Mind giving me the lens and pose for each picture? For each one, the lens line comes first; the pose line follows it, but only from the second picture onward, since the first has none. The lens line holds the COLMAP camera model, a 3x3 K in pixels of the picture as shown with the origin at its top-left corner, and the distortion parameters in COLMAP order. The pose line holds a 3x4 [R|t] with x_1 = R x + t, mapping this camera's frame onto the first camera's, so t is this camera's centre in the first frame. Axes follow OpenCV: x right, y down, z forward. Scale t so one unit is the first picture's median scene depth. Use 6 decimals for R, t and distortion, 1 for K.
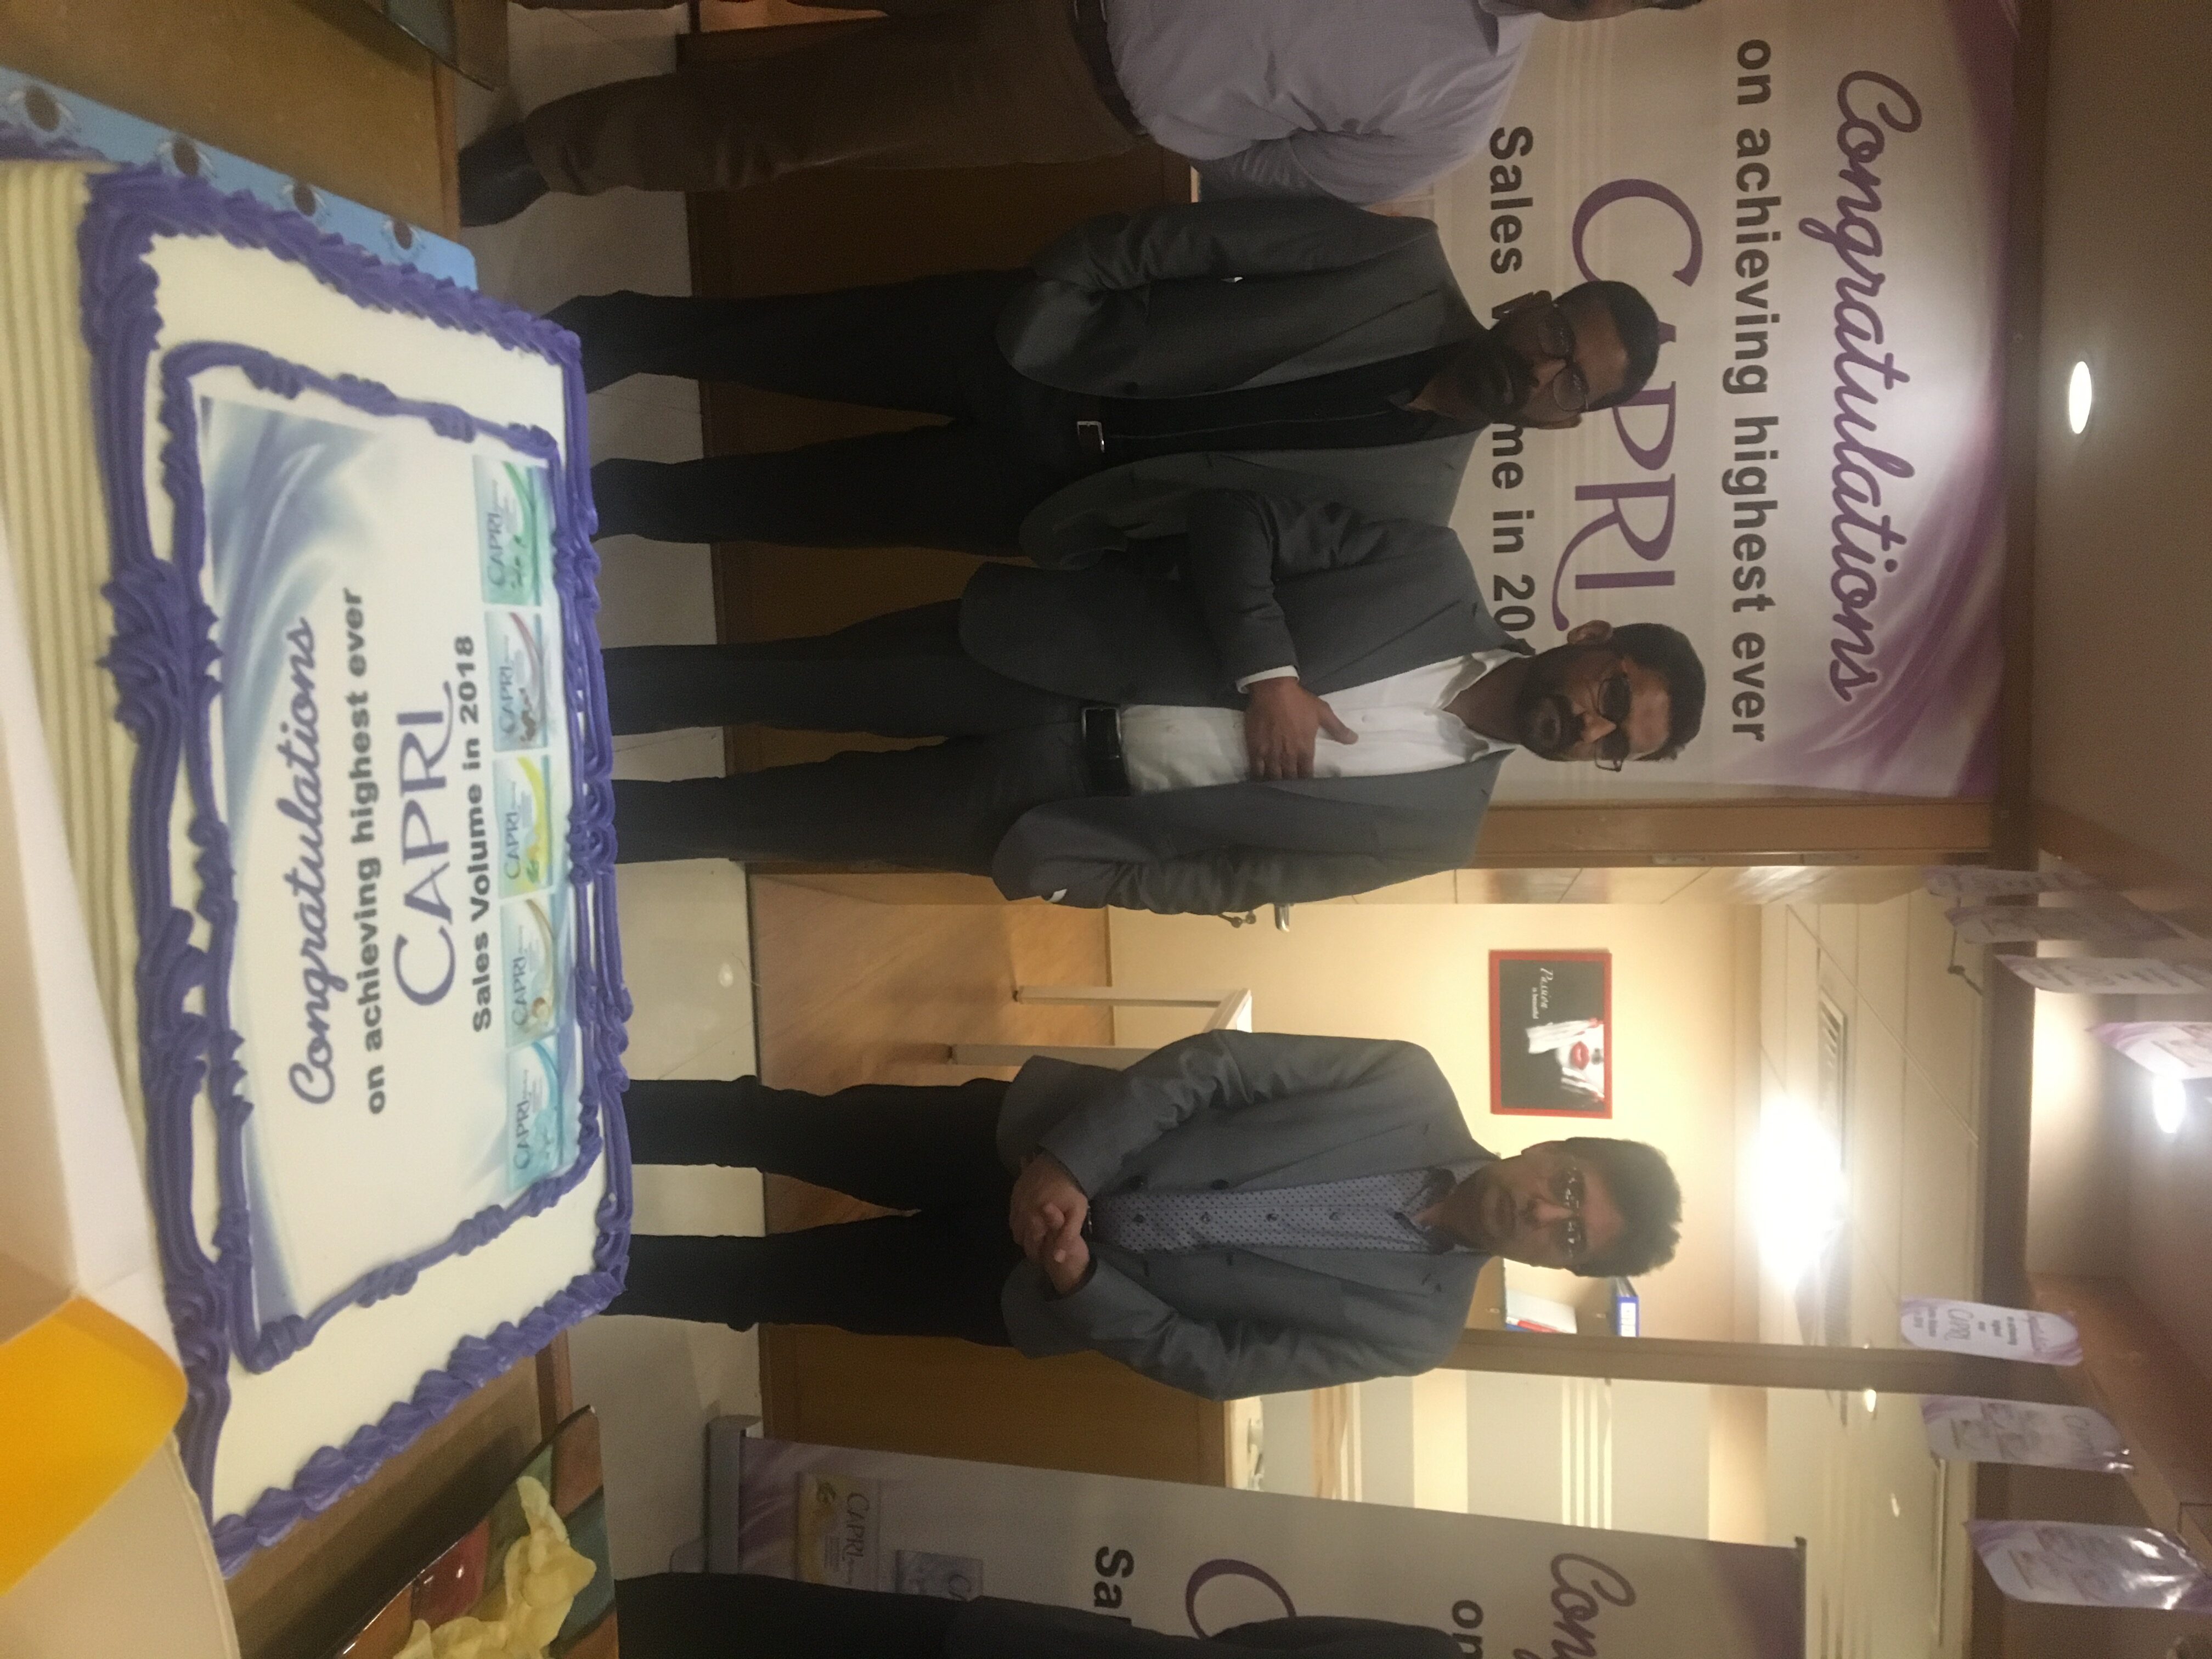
lens RADIAL K [[1826.3, 0, 1122.1], [0, 1826.3, 829.8], [0, 0, 1]] dist [0.099107, -0.164528]
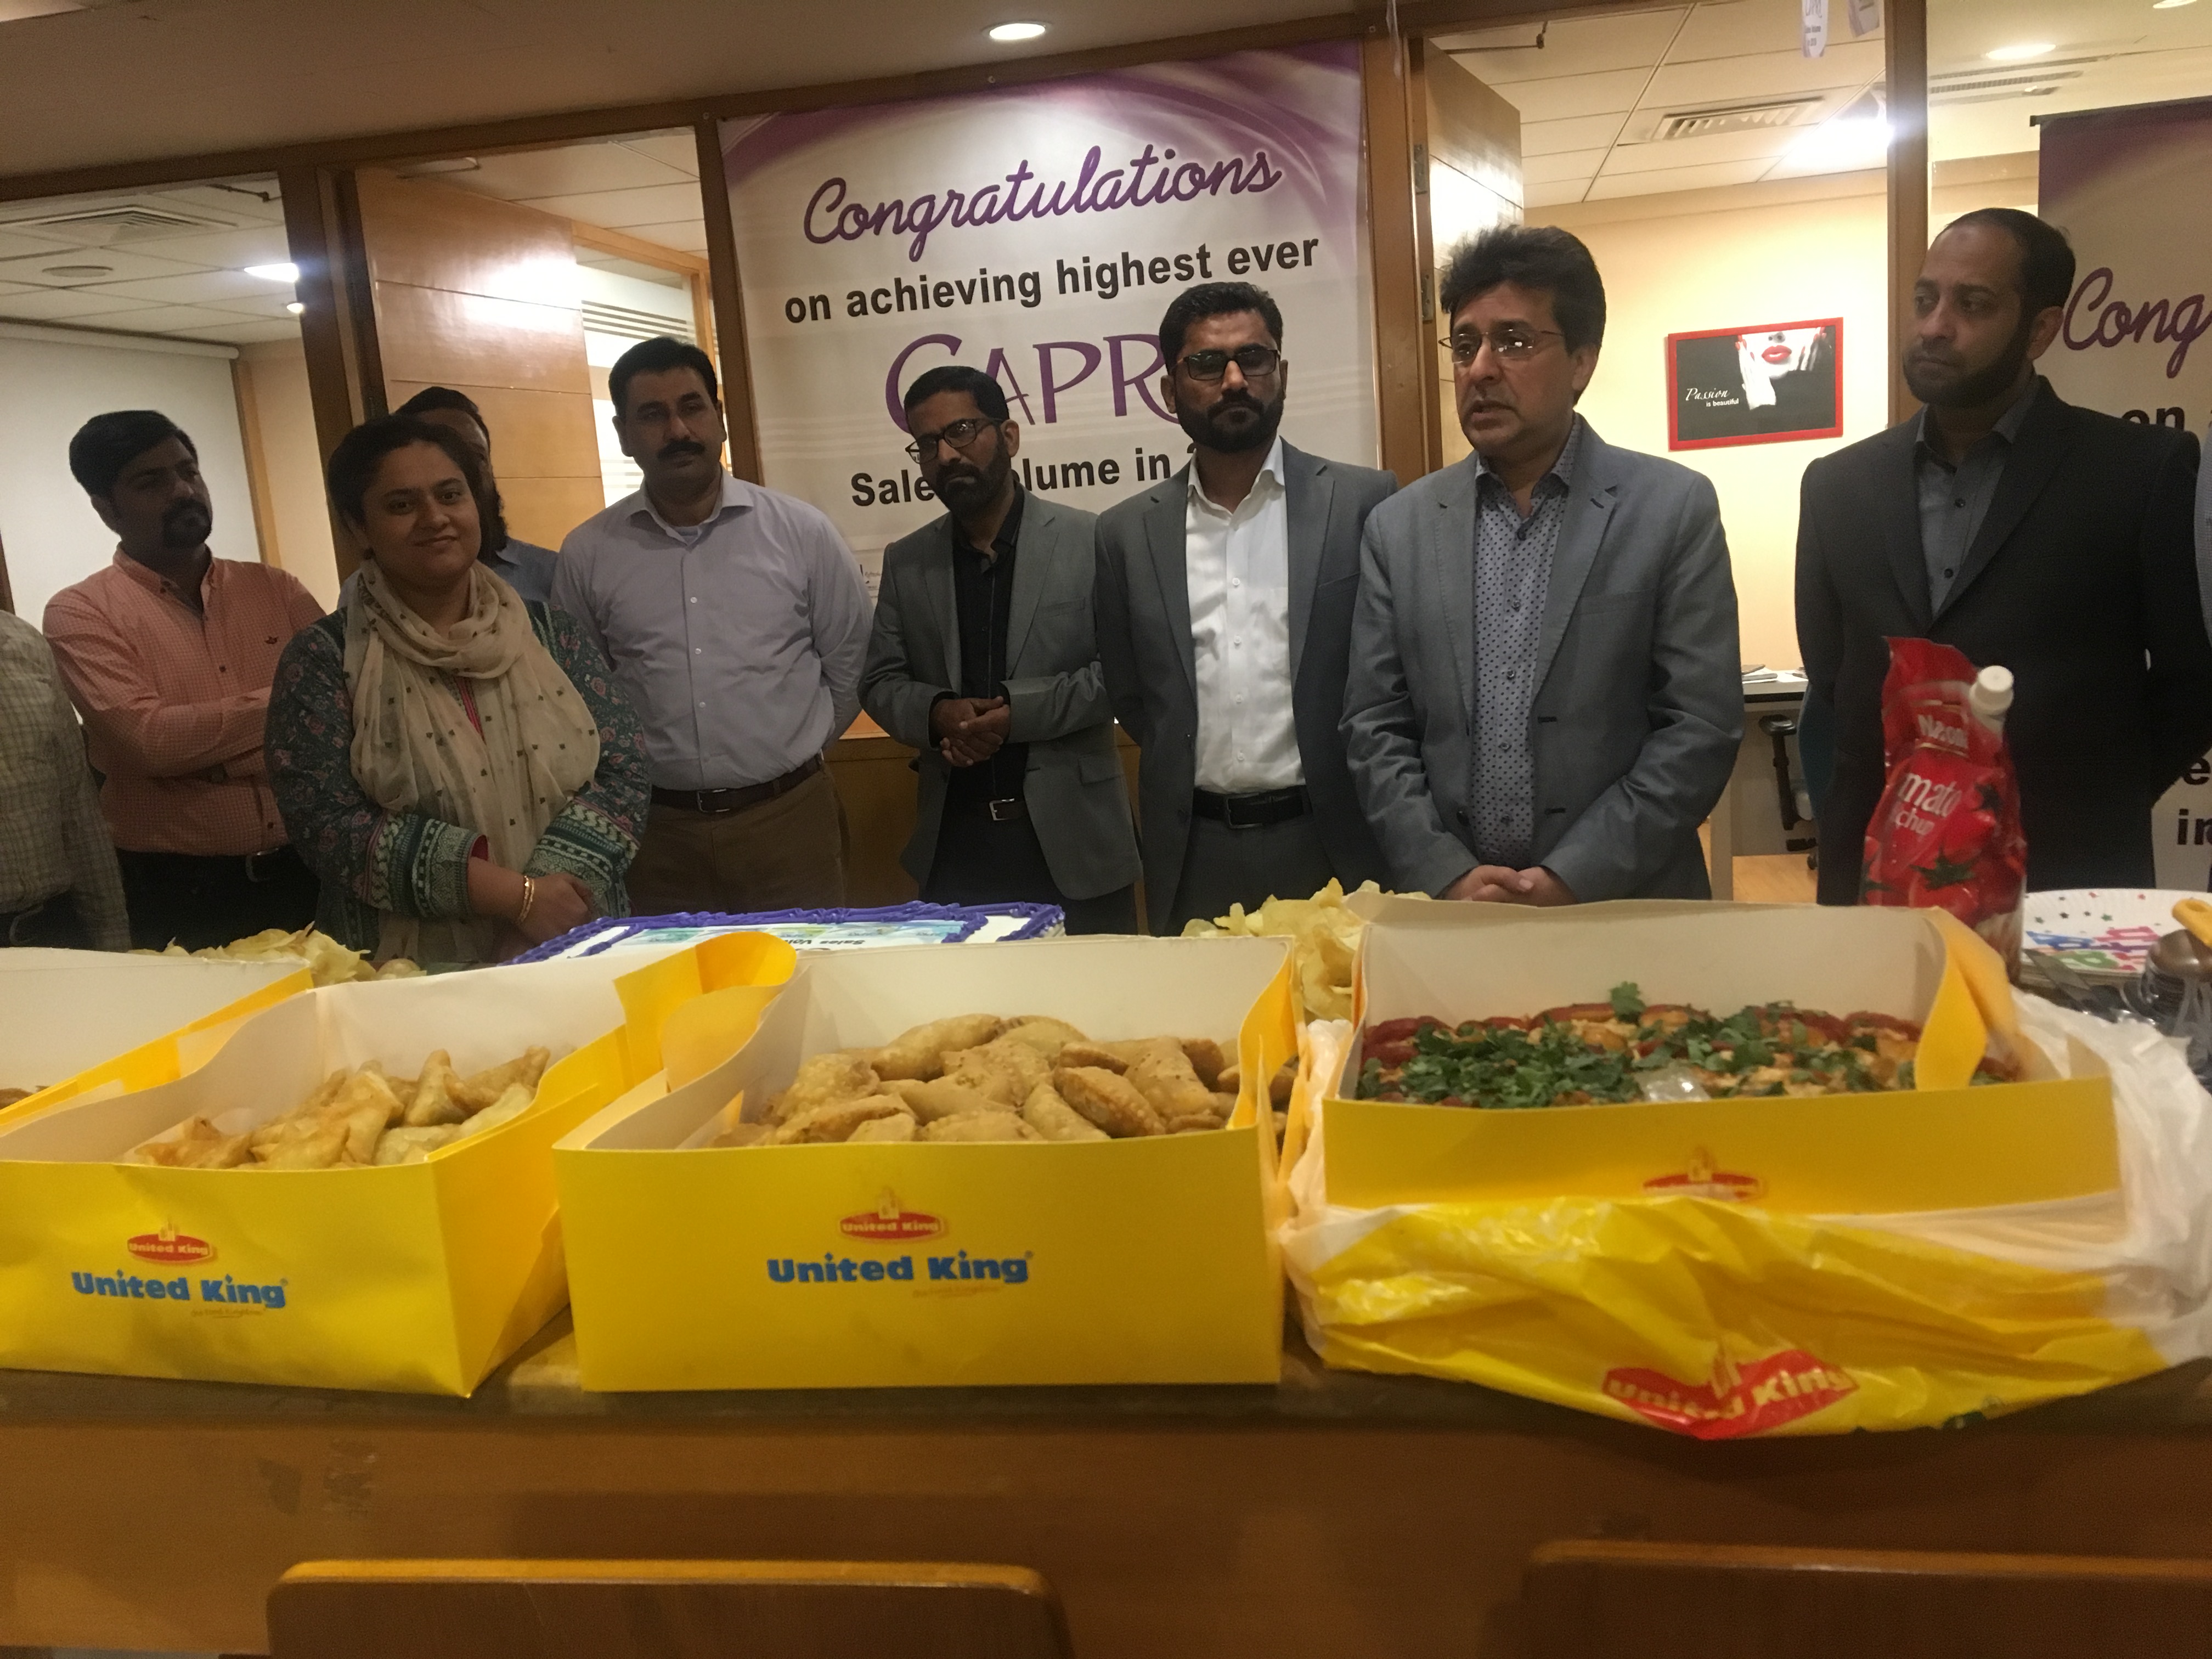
lens RADIAL K [[1826.3, 0, 1122.1], [0, 1826.3, 829.8], [0, 0, 1]] dist [0.099107, -0.164528]
pose [[-0.012571, -0.999823, 0.013986, -0.236452], [0.951399, -0.016264, -0.307531, 0.945105], [0.307704, 0.009440, 0.951435, -0.816262]]
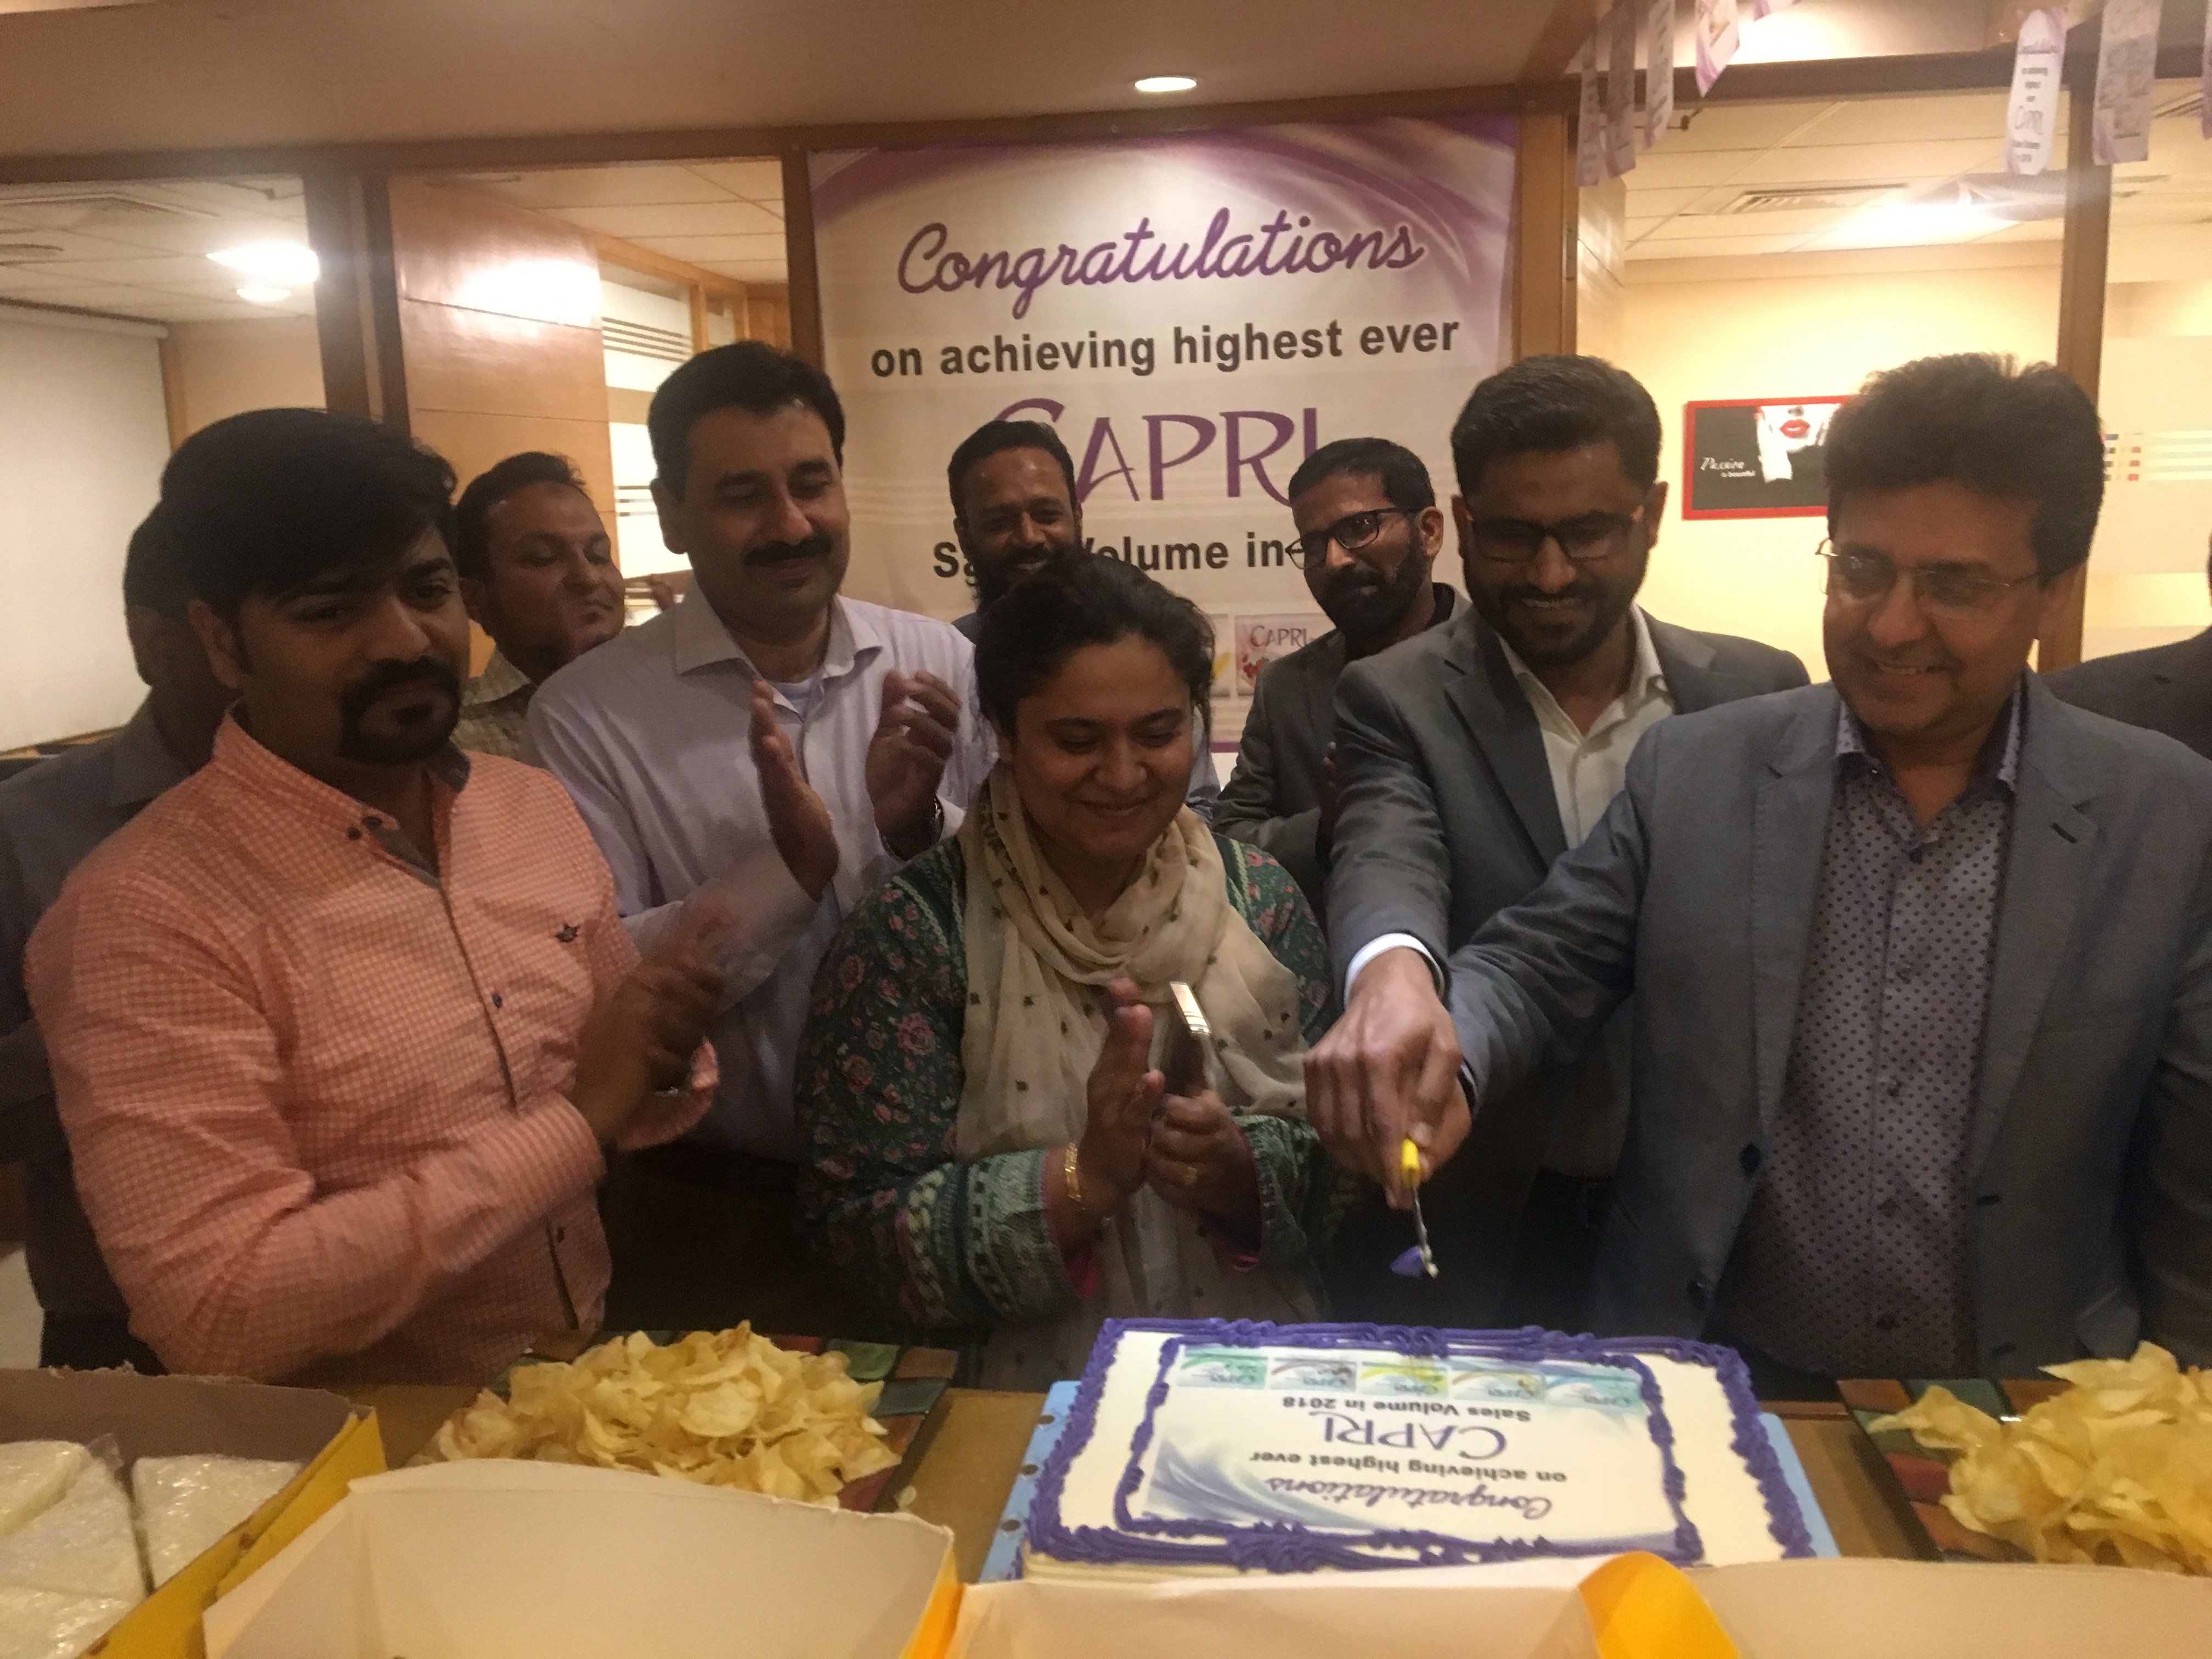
lens RADIAL K [[1826.3, 0, 1122.1], [0, 1826.3, 829.8], [0, 0, 1]] dist [0.099107, -0.164528]
pose [[0.024576, -0.999642, 0.010534, 0.125737], [0.971007, 0.021363, -0.238094, 0.127360], [0.237784, 0.016080, 0.971185, -0.601106]]
